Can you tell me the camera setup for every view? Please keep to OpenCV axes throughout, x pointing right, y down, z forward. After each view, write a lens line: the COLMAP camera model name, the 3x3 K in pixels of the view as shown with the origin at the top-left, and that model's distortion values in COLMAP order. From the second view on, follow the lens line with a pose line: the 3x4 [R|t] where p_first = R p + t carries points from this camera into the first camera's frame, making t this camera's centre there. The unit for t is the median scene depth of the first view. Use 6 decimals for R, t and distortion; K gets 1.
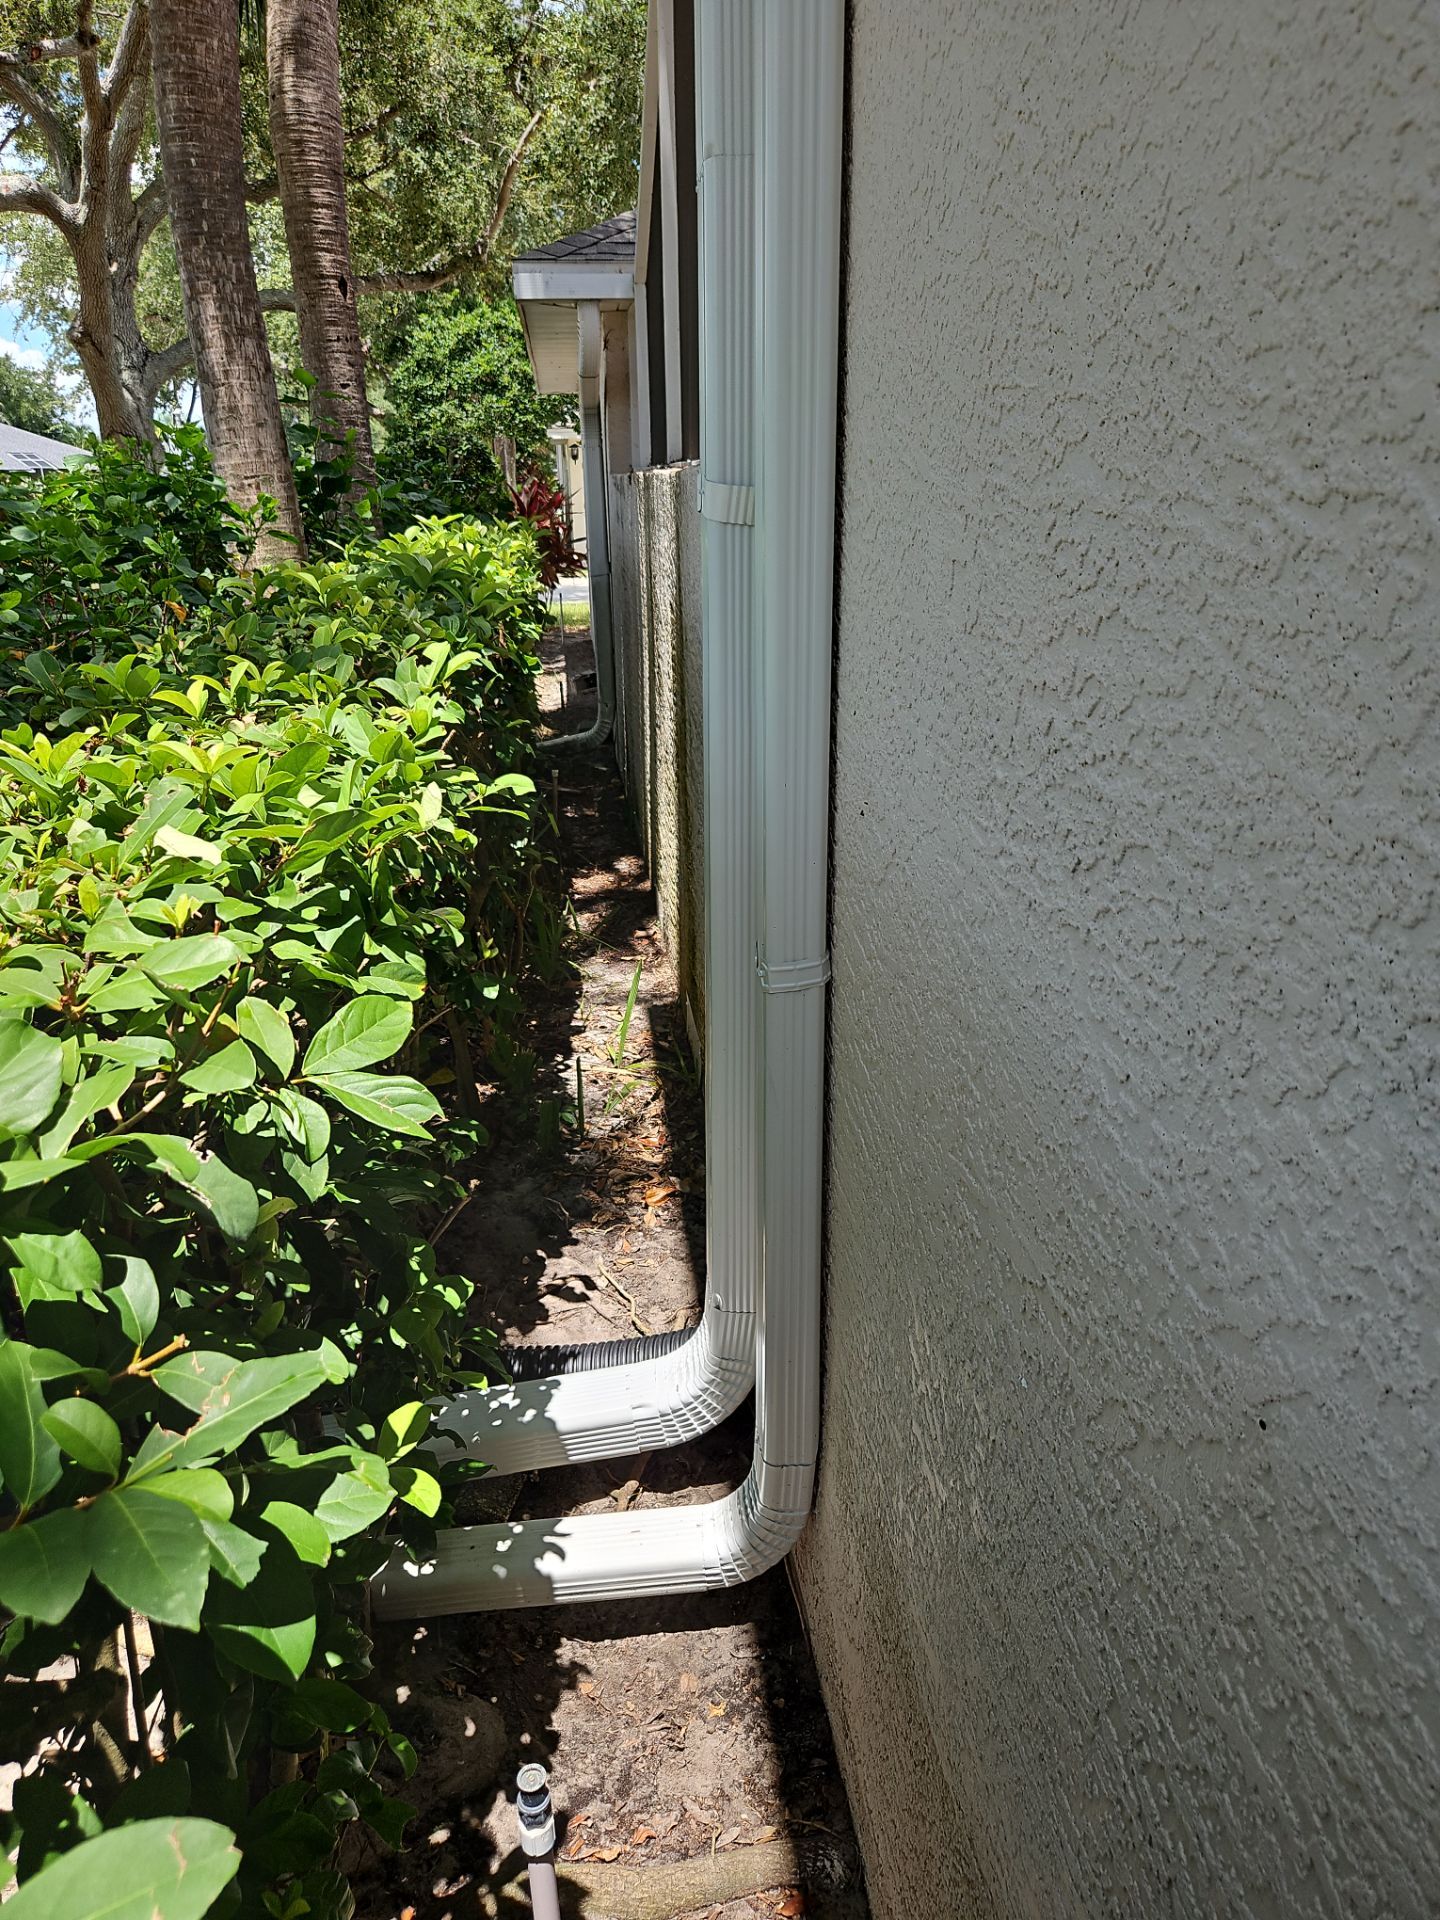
lens RADIAL K [[1270.9, 0, 669.9], [0, 1270.9, 924.0], [0, 0, 1]] dist [0.053658, -0.047455]
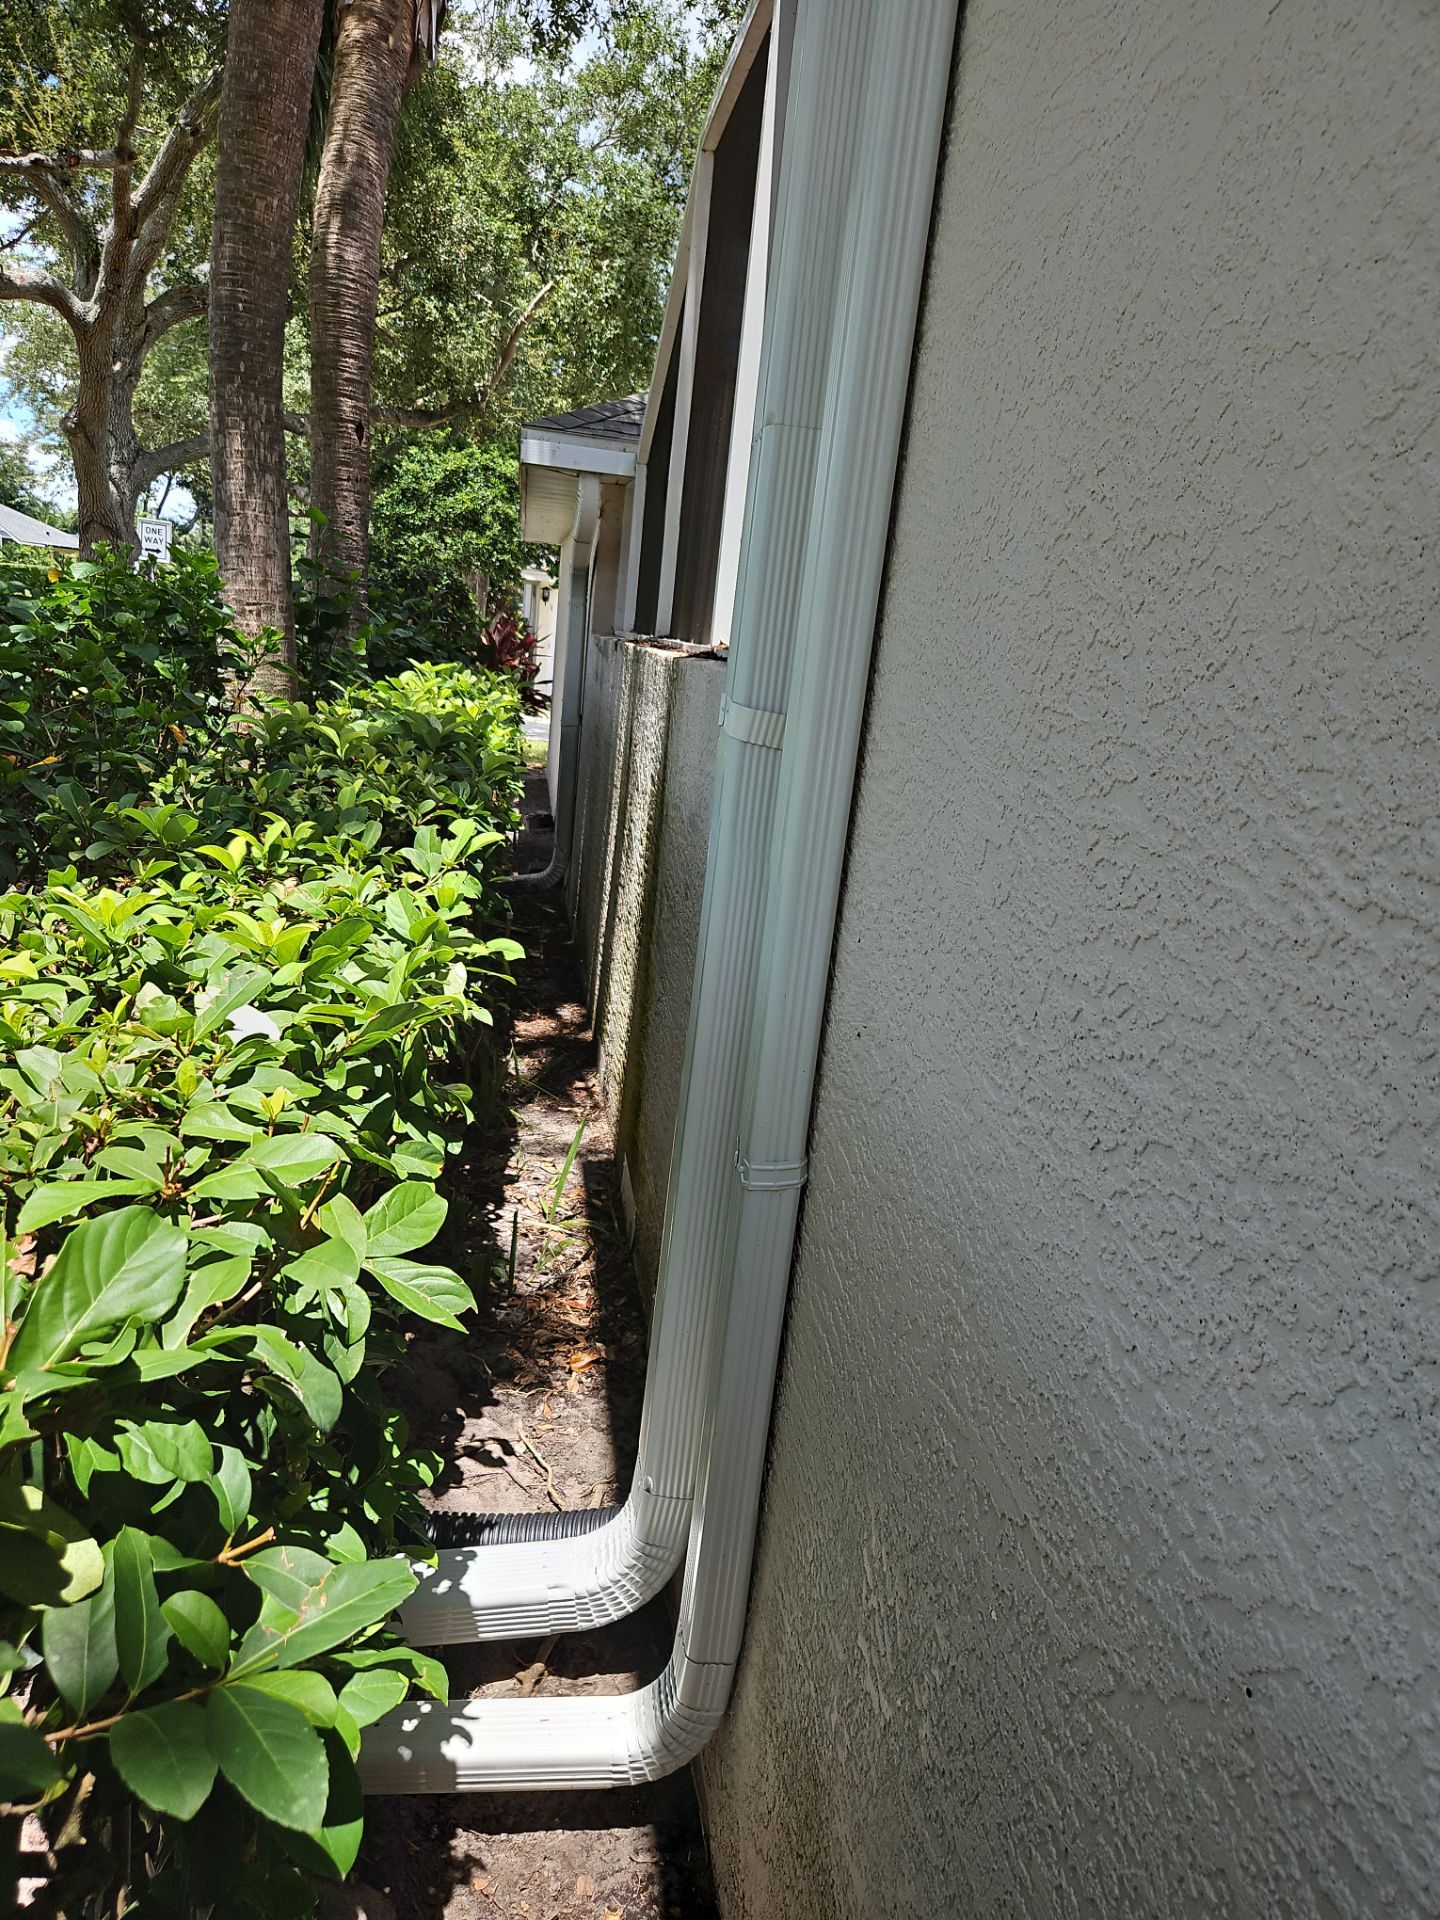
lens RADIAL K [[1270.9, 0, 685.6], [0, 1270.9, 962.3], [0, 0, 1]] dist [0.053658, -0.047455]
pose [[0.991881, 0.109340, 0.064930, -0.082952], [-0.103398, 0.990675, -0.088728, -0.044133], [-0.074026, 0.081294, 0.993937, -0.063319]]
